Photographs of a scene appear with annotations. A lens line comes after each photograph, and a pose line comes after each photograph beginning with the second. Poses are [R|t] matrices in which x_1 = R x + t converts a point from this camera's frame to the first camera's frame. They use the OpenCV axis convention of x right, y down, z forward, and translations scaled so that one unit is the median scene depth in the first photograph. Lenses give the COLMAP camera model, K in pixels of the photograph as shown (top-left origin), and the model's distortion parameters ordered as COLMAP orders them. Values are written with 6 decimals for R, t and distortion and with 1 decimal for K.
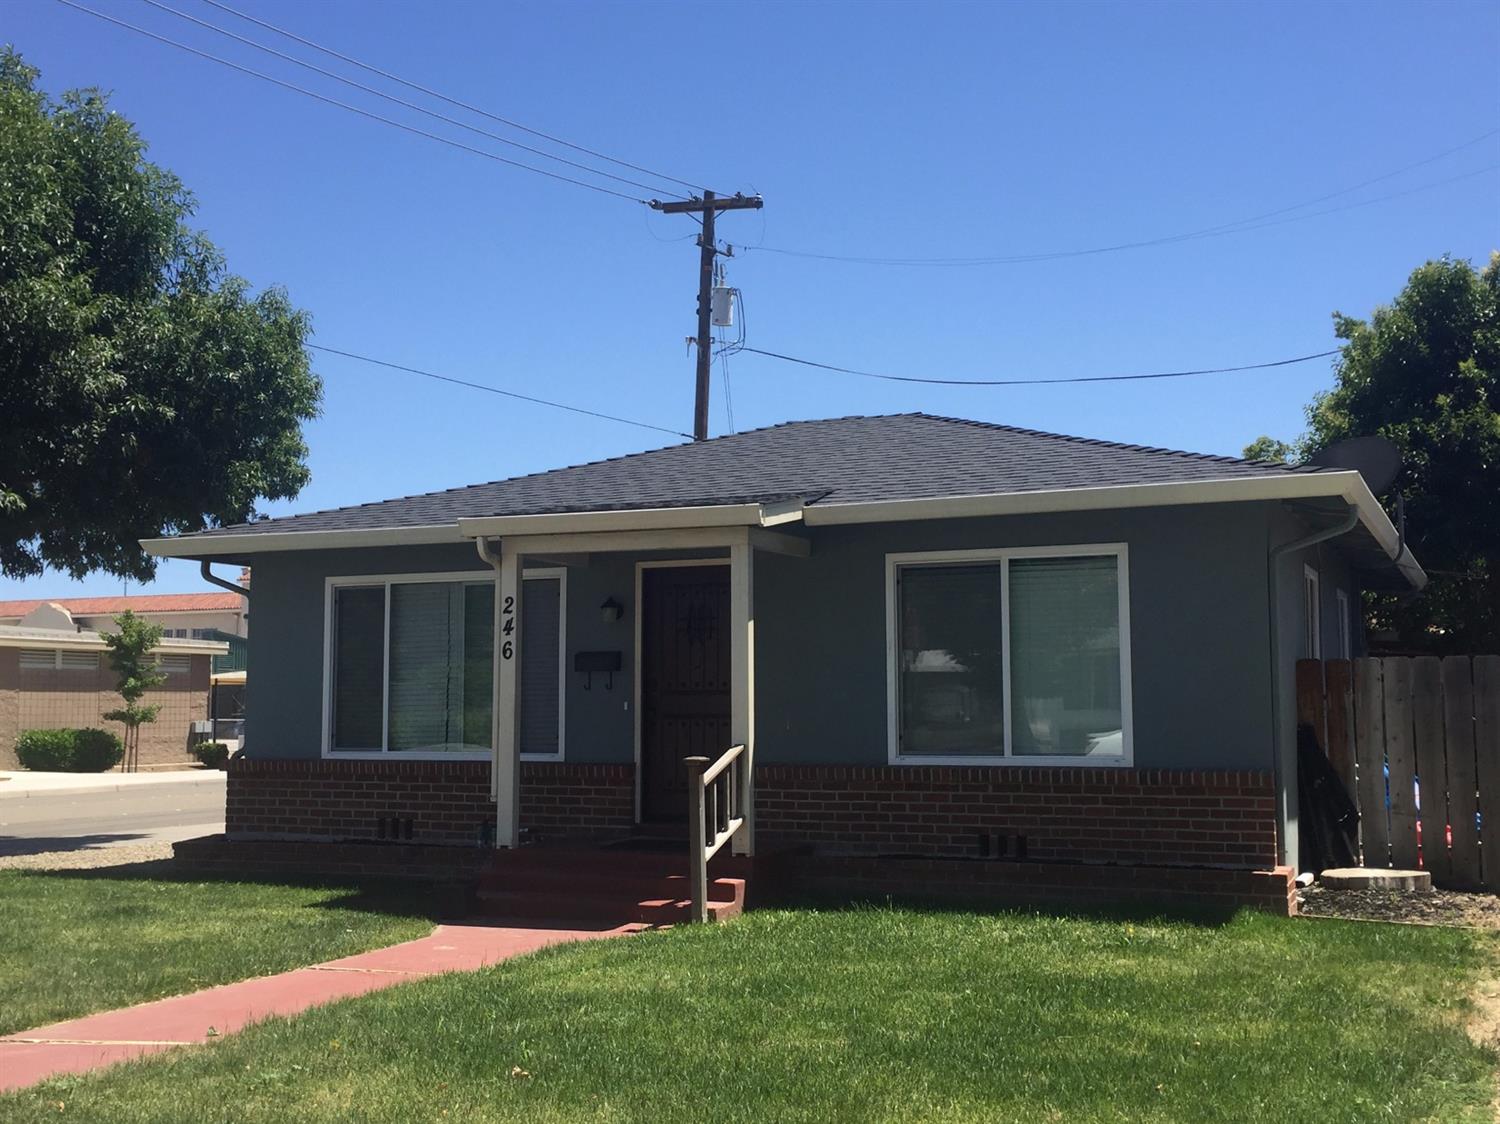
lens RADIAL K [[1633.9, 0, 712.0], [0, 1633.9, 575.5], [0, 0, 1]] dist [0.031364, 0.000000]
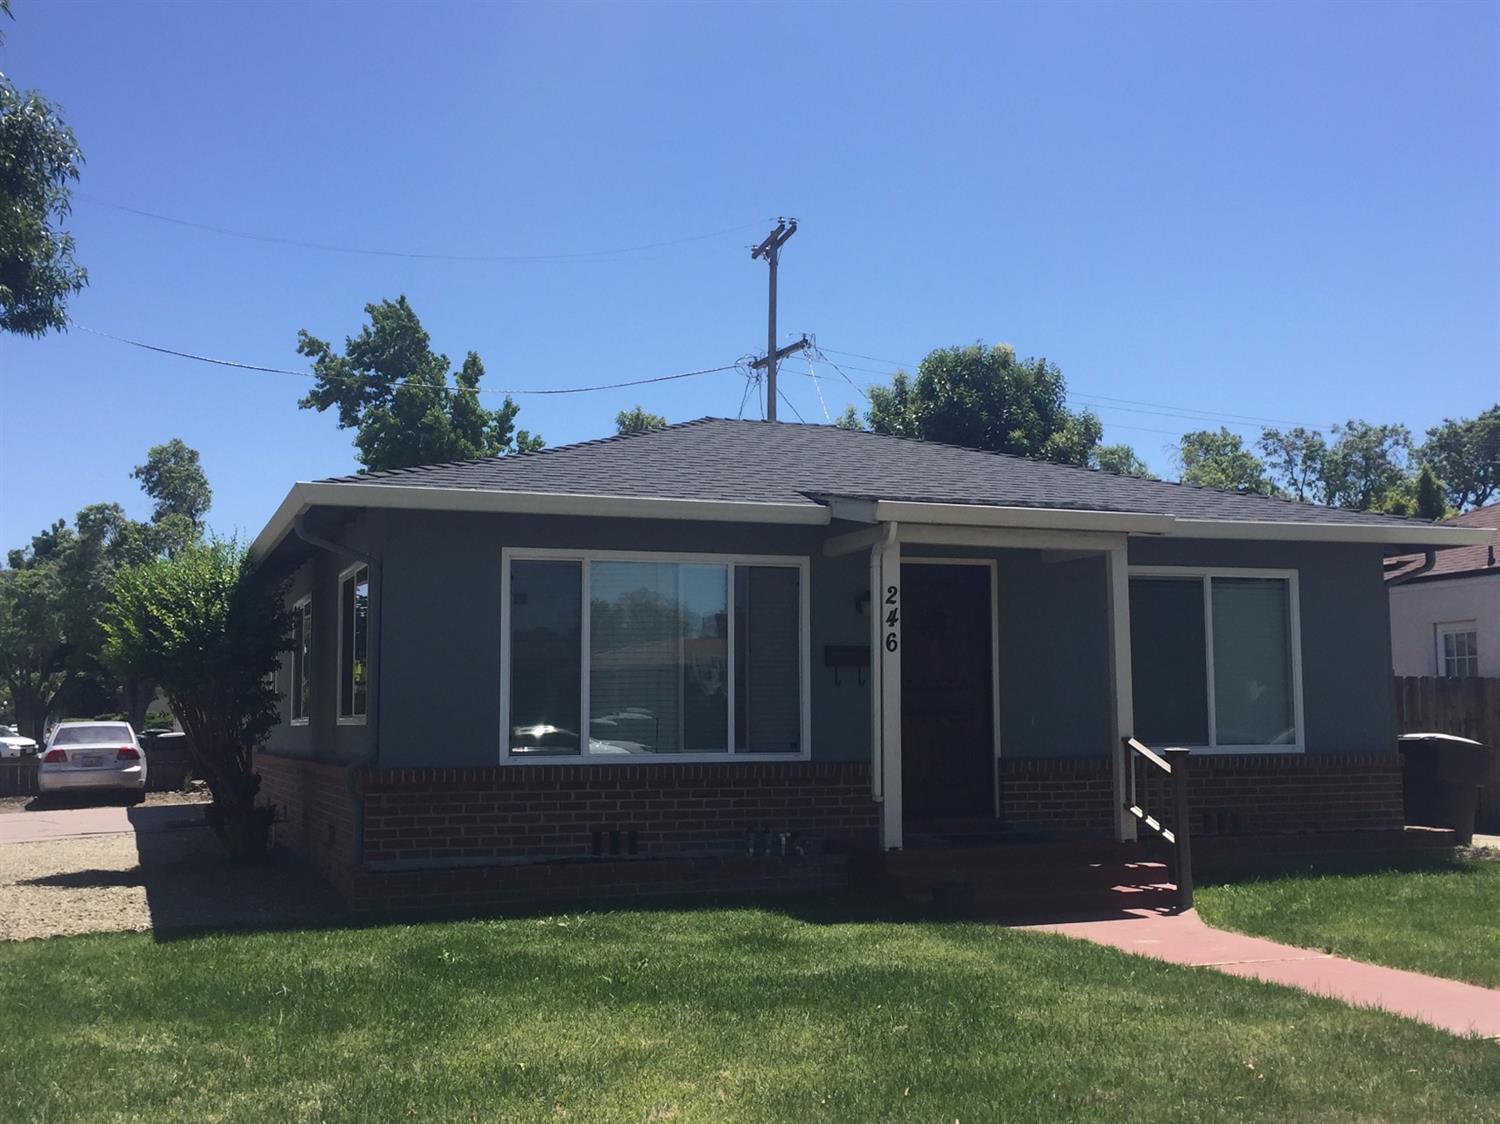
lens RADIAL K [[1633.9, 0, 732.0], [0, 1633.9, 552.9], [0, 0, 1]] dist [0.031364, 0.000000]
pose [[0.730867, 0.065112, 0.679407, -0.841151], [-0.054166, 0.997833, -0.037359, 0.034276], [-0.680367, -0.009496, 0.732810, 0.366066]]
